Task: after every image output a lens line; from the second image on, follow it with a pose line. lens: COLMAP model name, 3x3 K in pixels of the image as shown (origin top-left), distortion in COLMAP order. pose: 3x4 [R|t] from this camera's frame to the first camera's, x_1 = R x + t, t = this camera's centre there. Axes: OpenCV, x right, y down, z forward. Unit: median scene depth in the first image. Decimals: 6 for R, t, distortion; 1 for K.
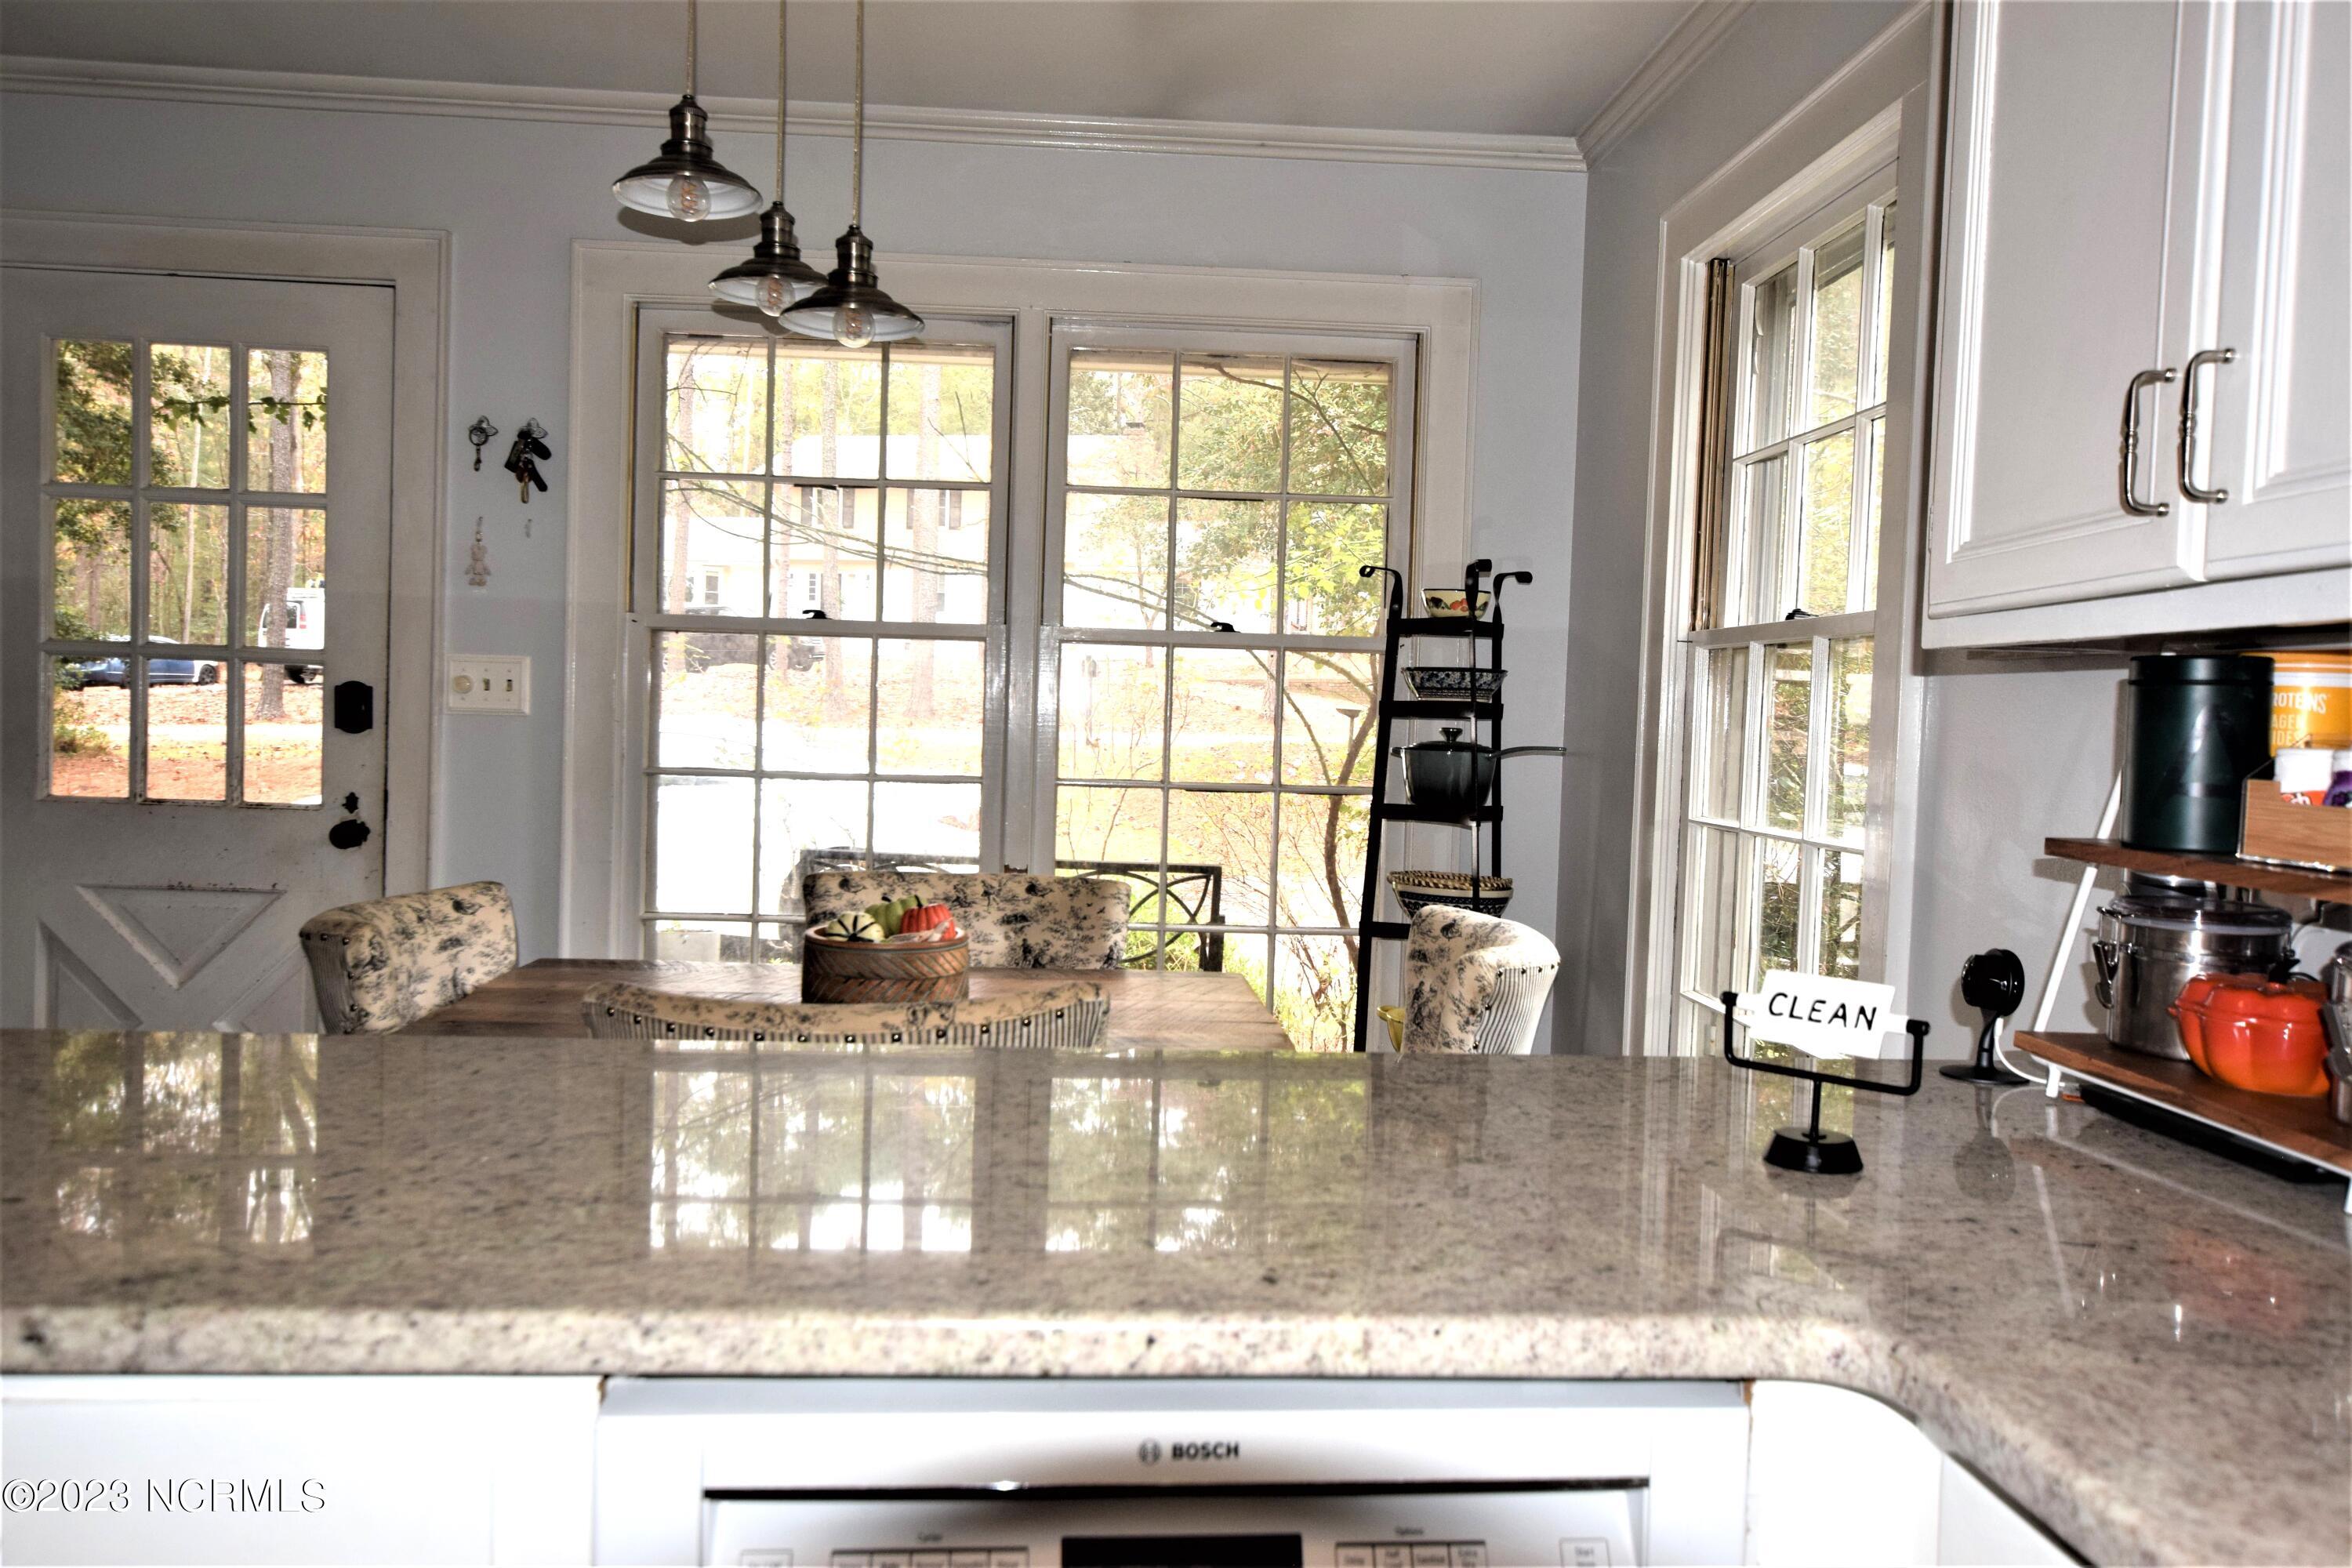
lens RADIAL K [[1768.4, 0, 1178.6], [0, 1768.4, 789.4], [0, 0, 1]] dist [-0.022639, 0.000407]
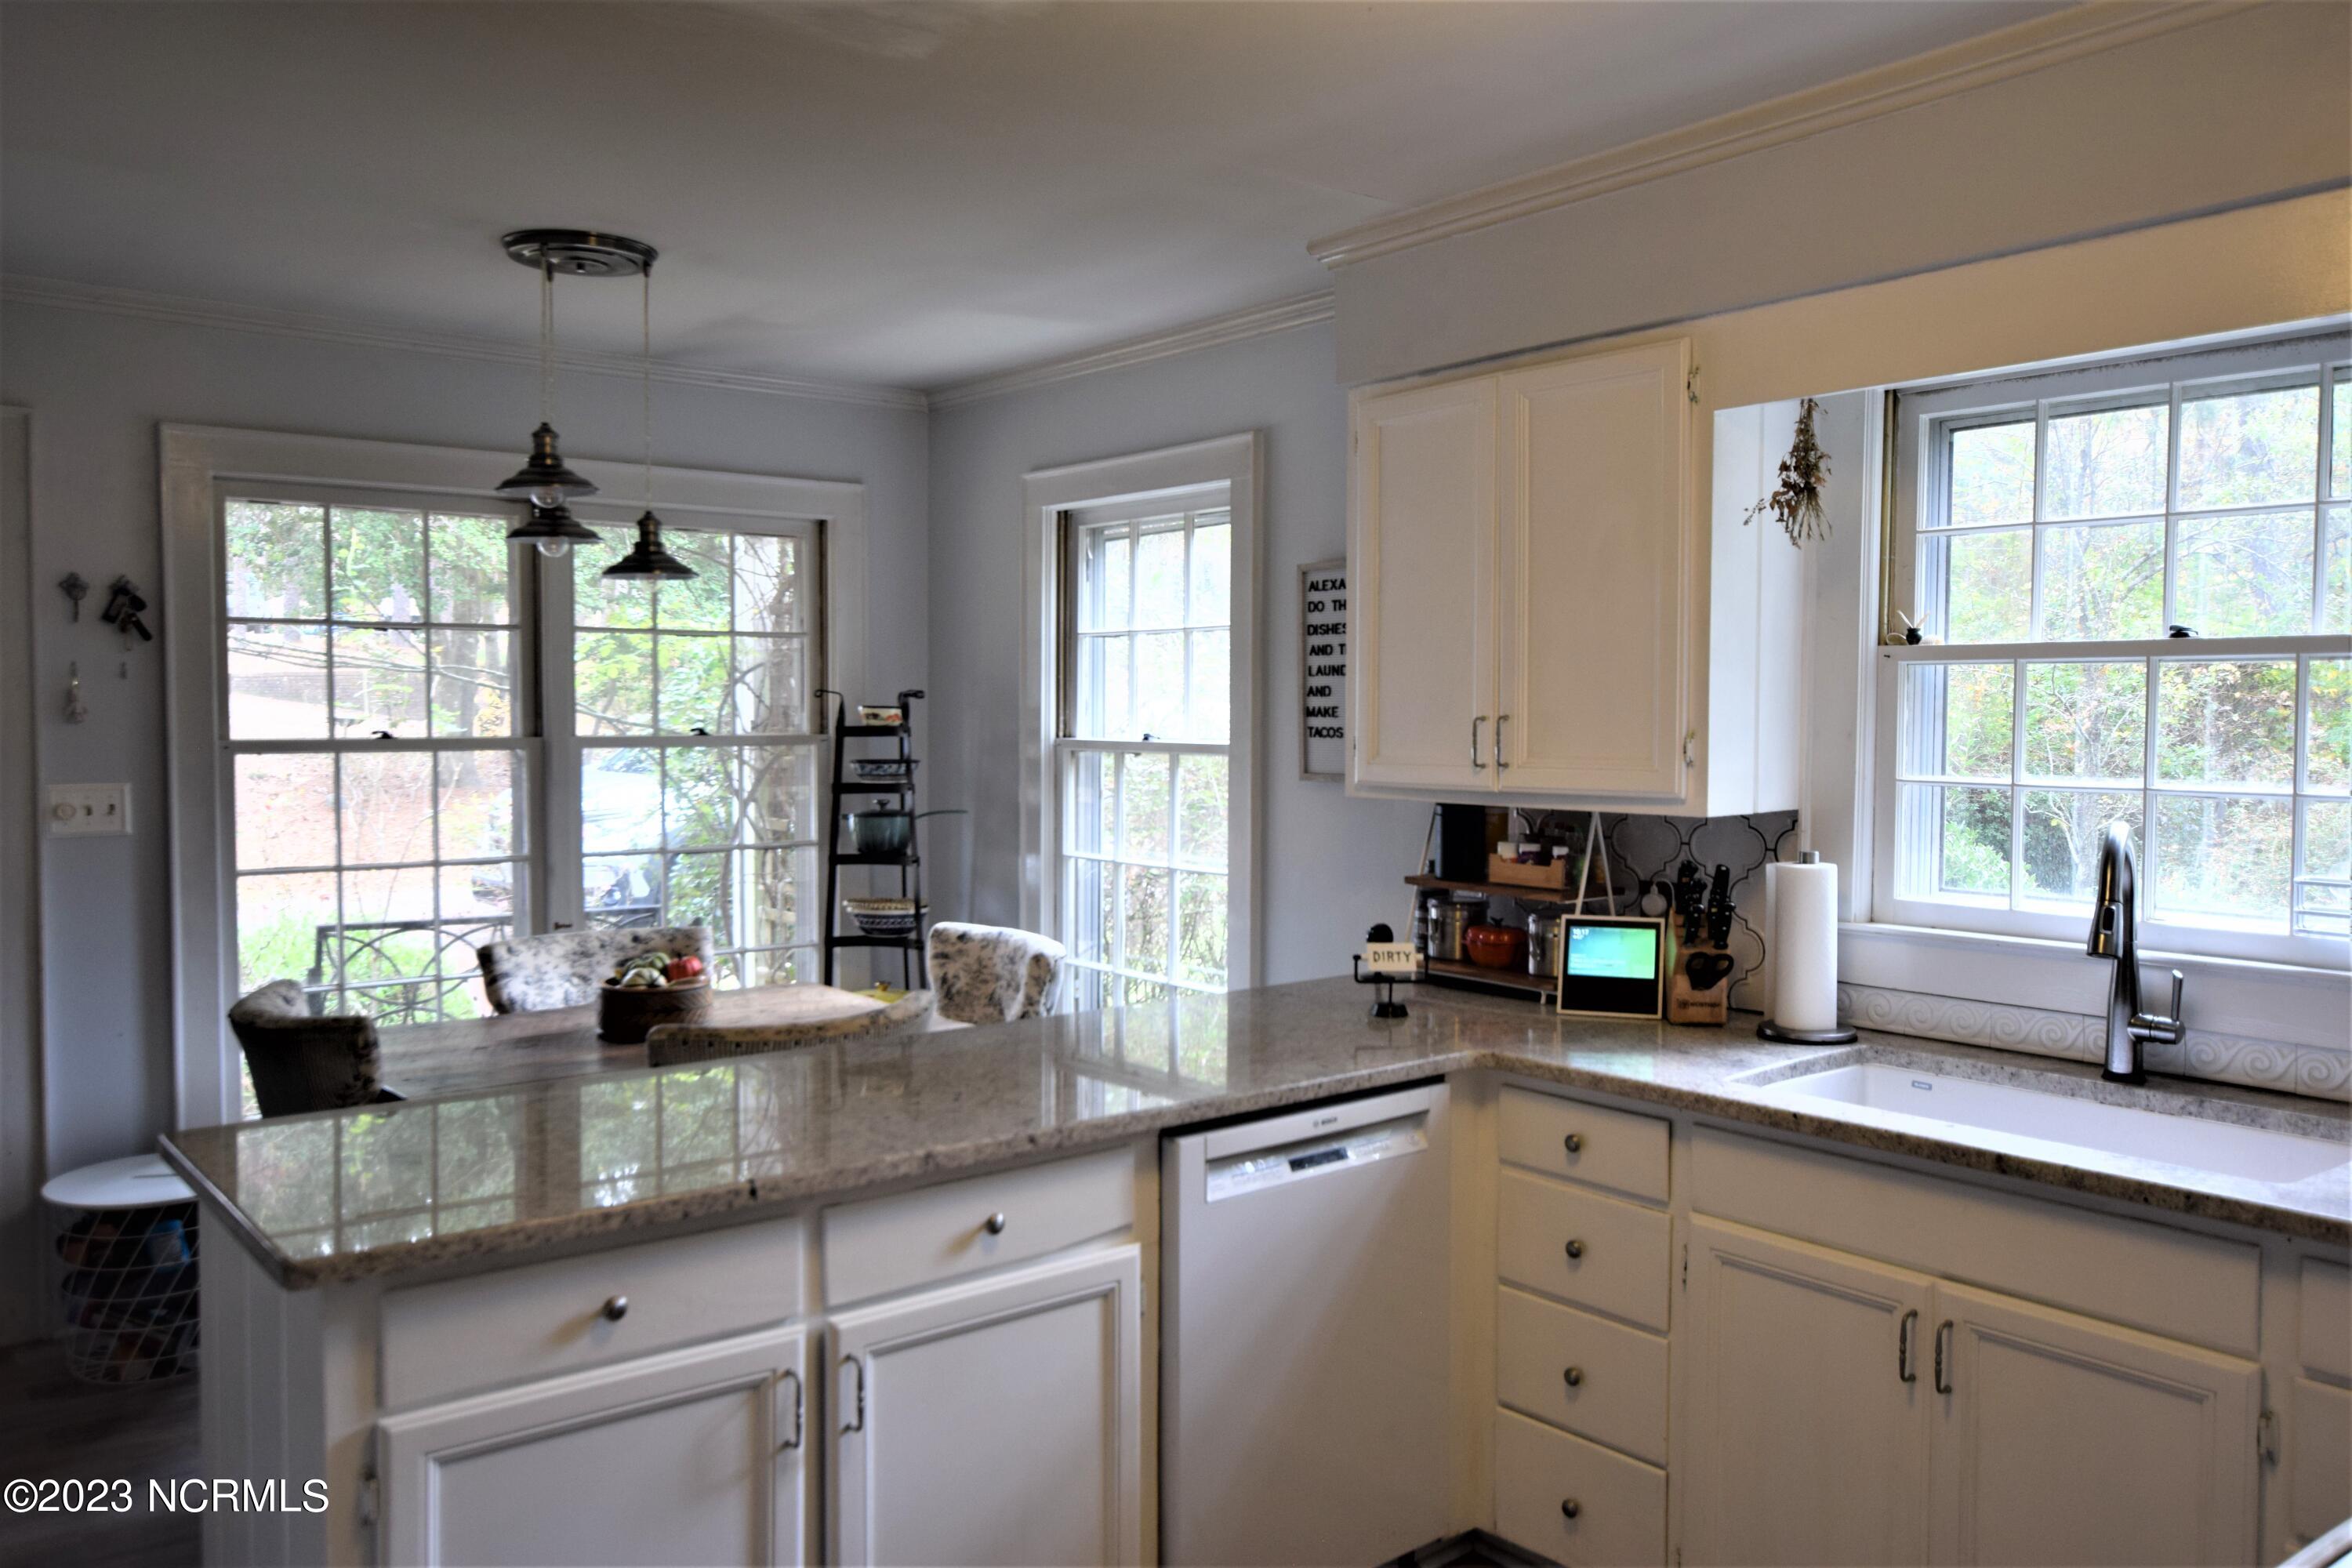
lens RADIAL K [[1768.4, 0, 1184.3], [0, 1768.4, 778.9], [0, 0, 1]] dist [-0.022639, 0.000407]
pose [[0.813268, -0.054025, 0.579375, -0.507364], [0.048017, 0.998516, 0.025707, -0.080424], [-0.579904, 0.006914, 0.814655, -0.354361]]
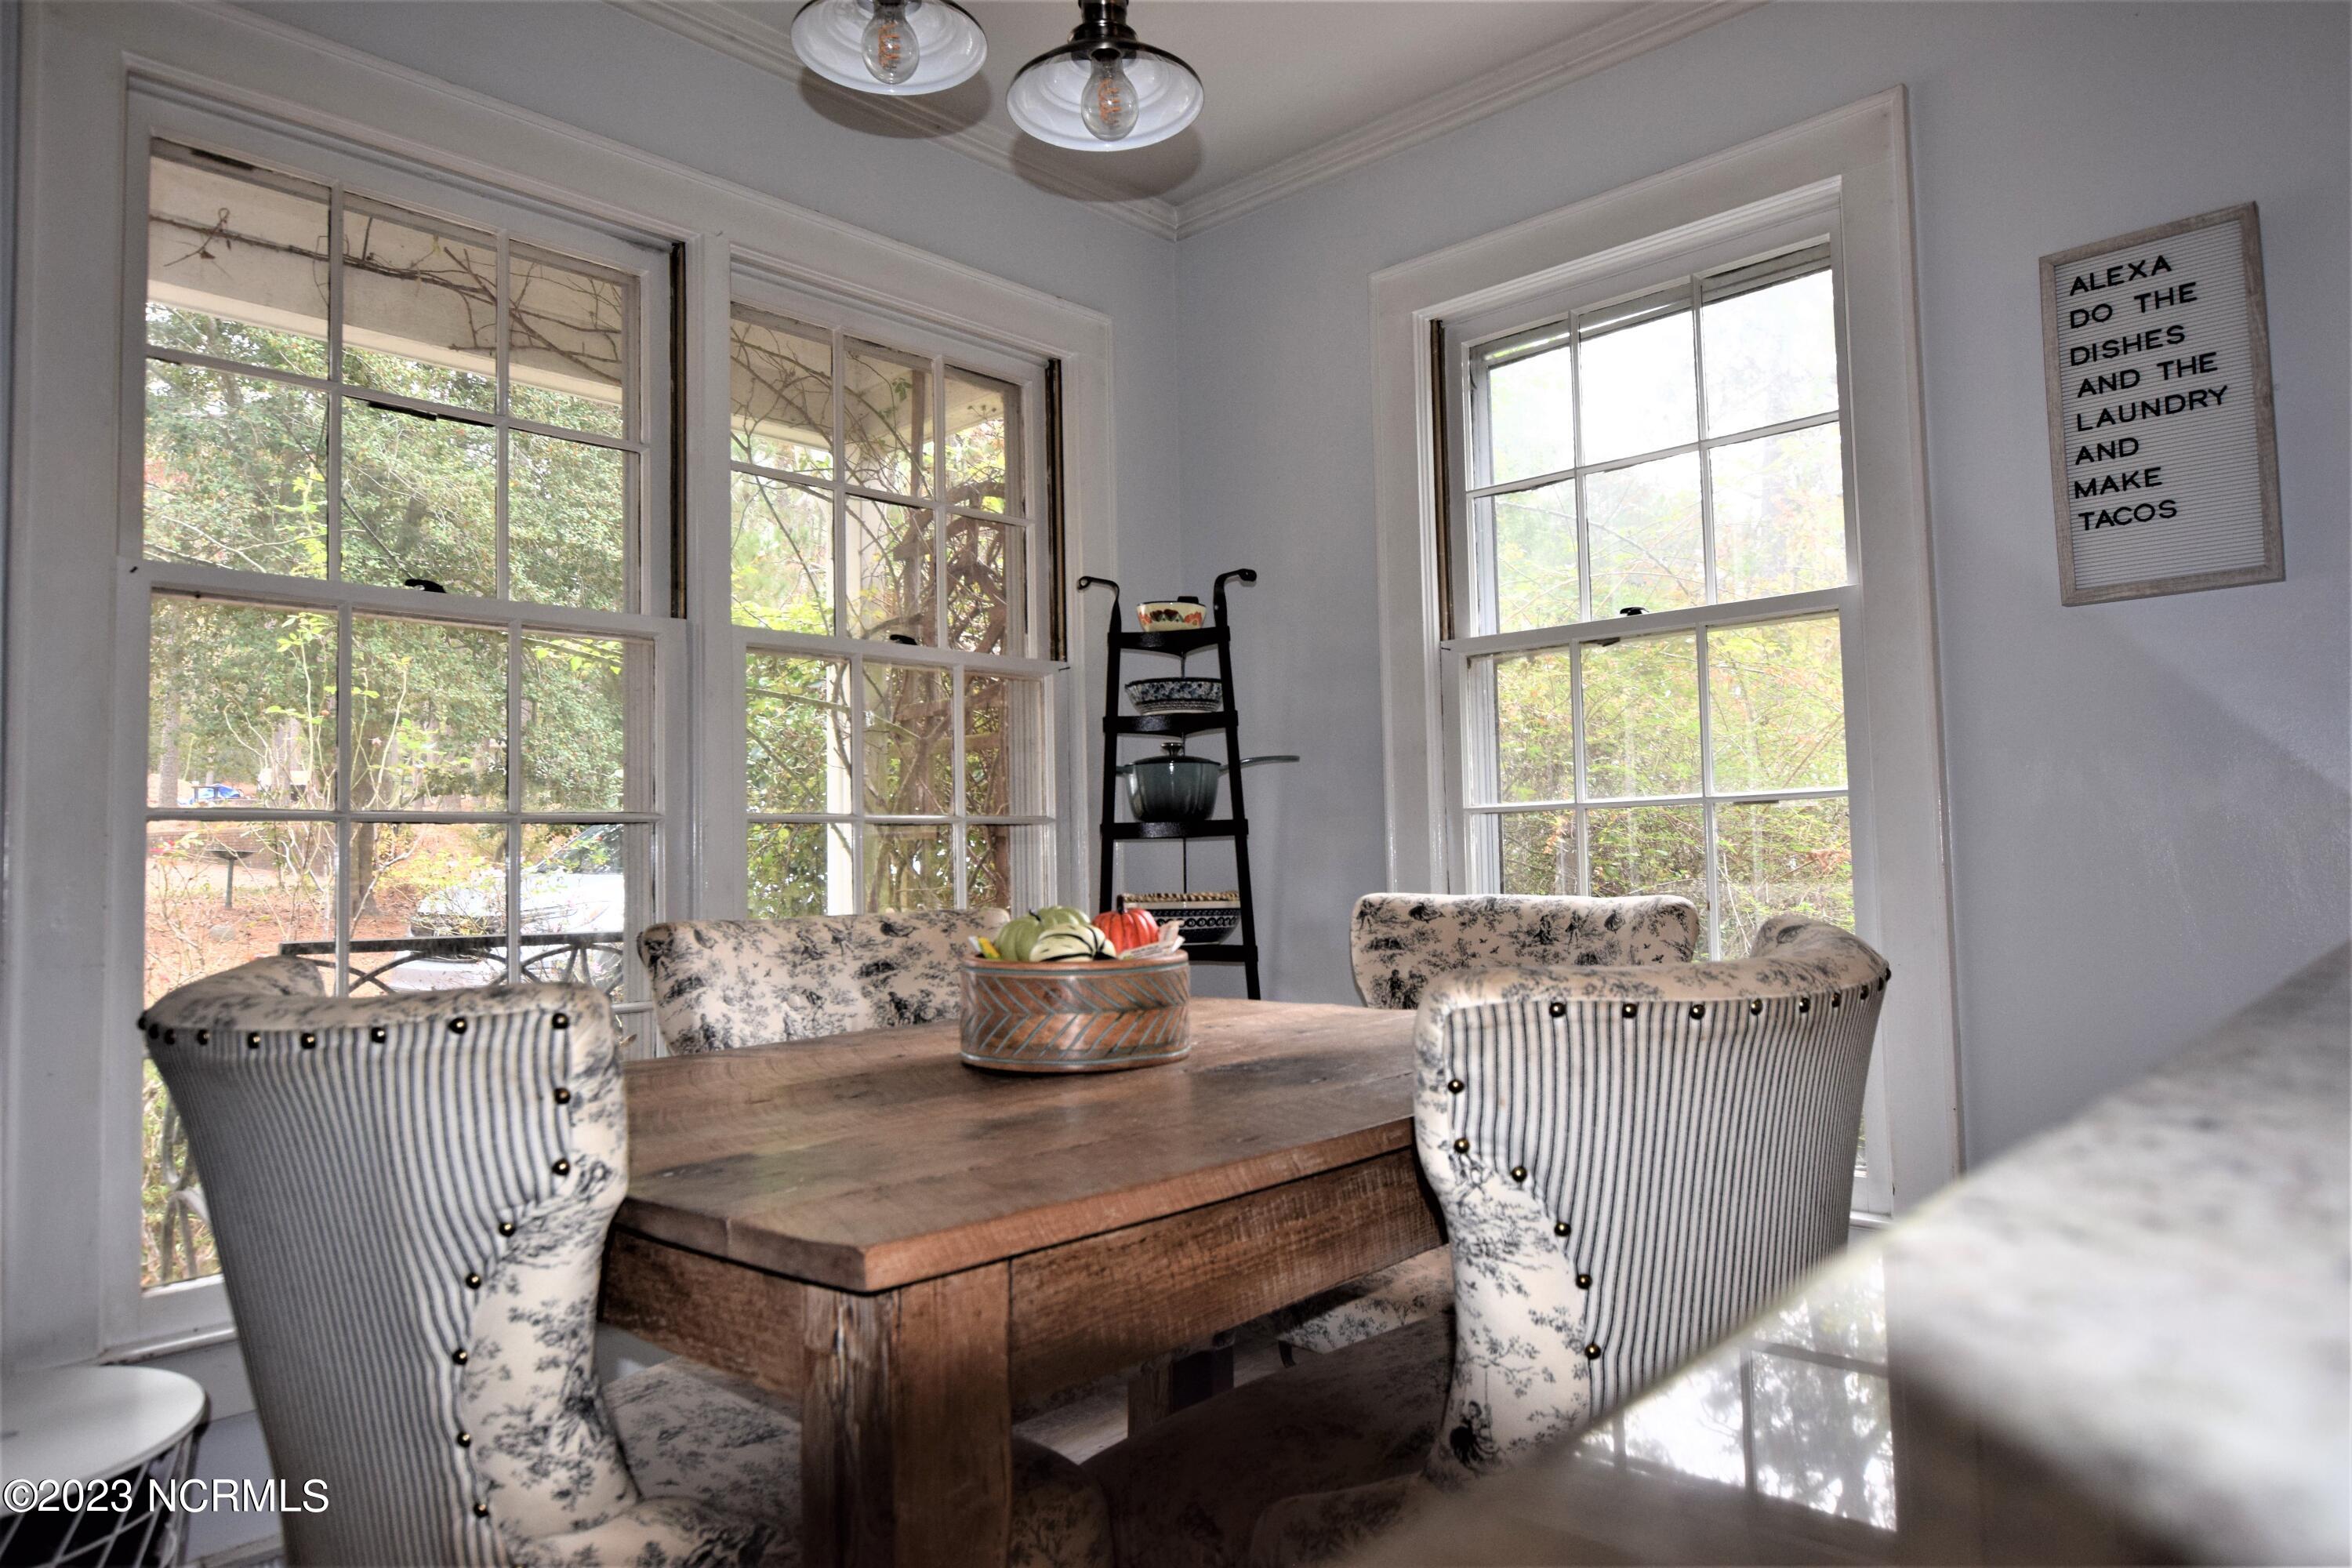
lens RADIAL K [[1470.3, 0, 1174.9], [0, 1470.3, 788.2], [0, 0, 1]] dist [-0.016692, 0.000395]
pose [[0.724412, -0.013156, 0.689242, -0.428883], [0.076105, 0.995233, -0.060992, 0.042001], [-0.685154, 0.096638, 0.721959, 0.416036]]
